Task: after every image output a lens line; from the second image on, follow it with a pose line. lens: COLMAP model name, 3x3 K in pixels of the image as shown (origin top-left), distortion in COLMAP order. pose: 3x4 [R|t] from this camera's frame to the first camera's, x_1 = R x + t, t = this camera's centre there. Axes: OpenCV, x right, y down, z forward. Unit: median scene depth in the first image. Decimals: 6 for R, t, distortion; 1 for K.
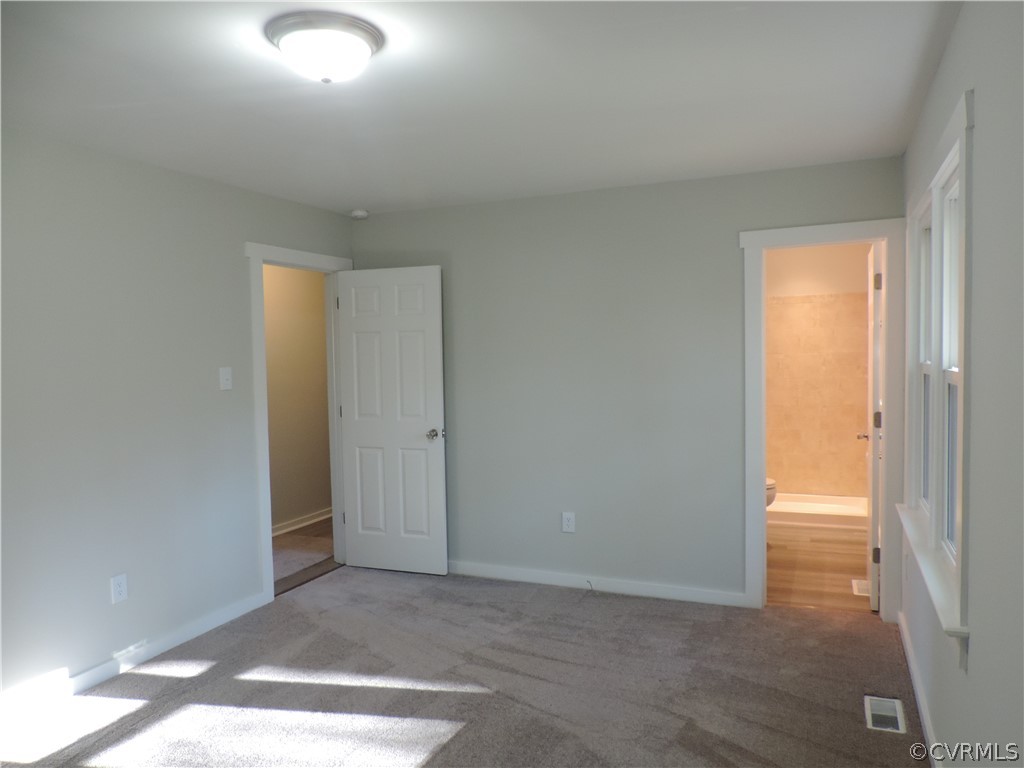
lens RADIAL K [[727.2, 0, 512.6], [0, 727.2, 383.2], [0, 0, 1]] dist [-0.024193, 0.004721]
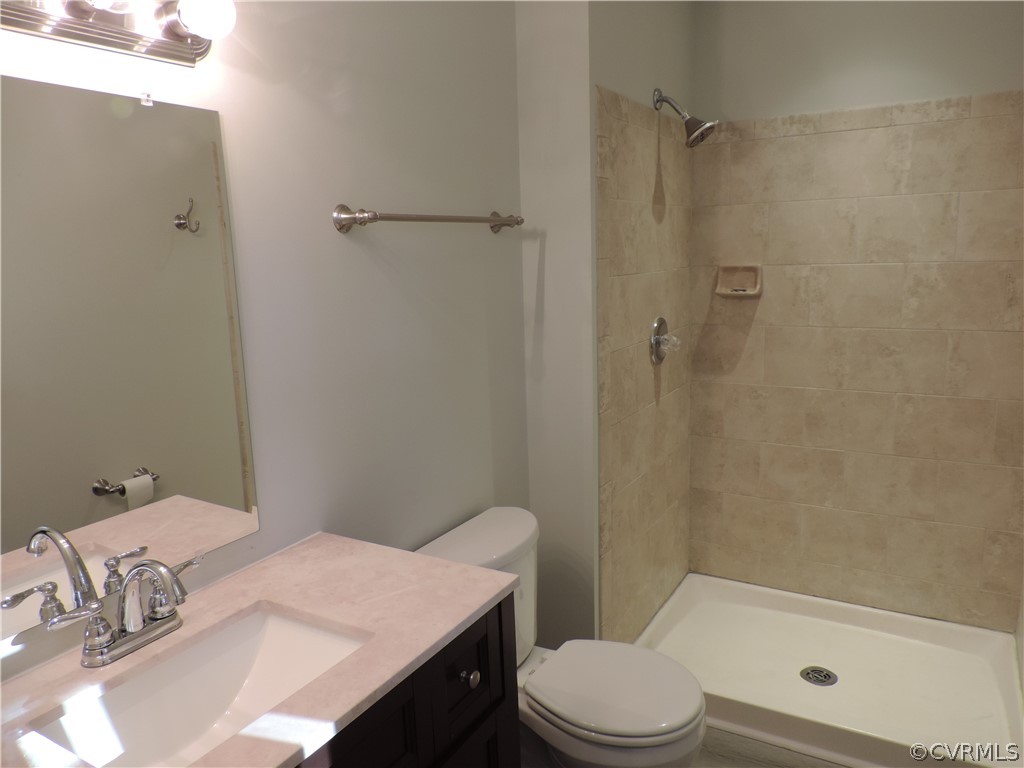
lens RADIAL K [[727.2, 0, 512.9], [0, 727.2, 384.2], [0, 0, 1]] dist [-0.024193, 0.004721]
pose [[0.993082, 0.012003, -0.116810, 0.263652], [0.004172, 0.990527, 0.137252, -0.030990], [0.117351, -0.136790, 0.983625, 0.592119]]
